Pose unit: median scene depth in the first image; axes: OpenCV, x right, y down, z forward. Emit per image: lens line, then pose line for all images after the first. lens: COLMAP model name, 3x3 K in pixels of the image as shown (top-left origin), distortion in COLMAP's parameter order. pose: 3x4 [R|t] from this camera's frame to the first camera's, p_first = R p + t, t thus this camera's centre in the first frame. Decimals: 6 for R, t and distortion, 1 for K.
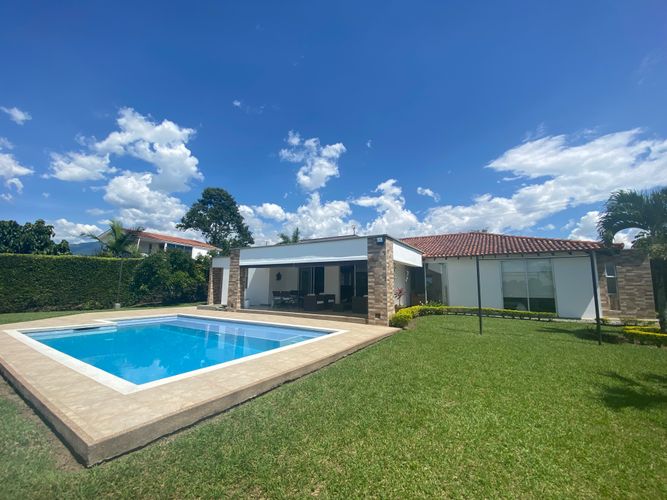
lens RADIAL K [[273.4, 0, 324.4], [0, 273.4, 250.5], [0, 0, 1]] dist [-0.001941, -0.000483]
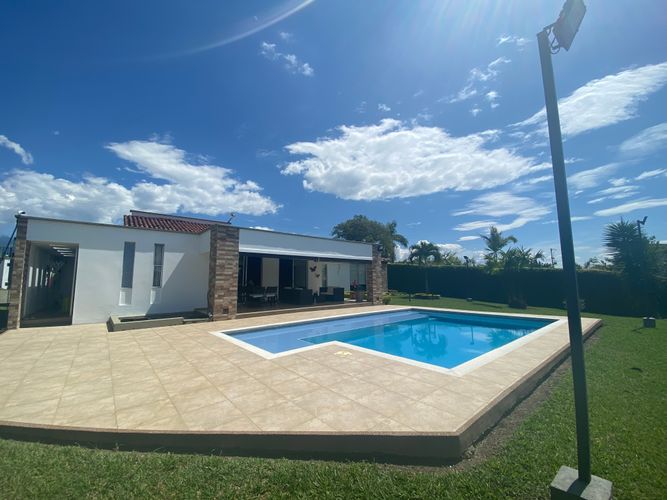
lens RADIAL K [[273.4, 0, 324.4], [0, 273.4, 250.5], [0, 0, 1]] dist [-0.001941, -0.000483]
pose [[0.321938, 0.090452, 0.942430, -0.862839], [-0.115353, 0.991757, -0.055781, 0.063040], [-0.939707, -0.090754, 0.329719, 0.533344]]
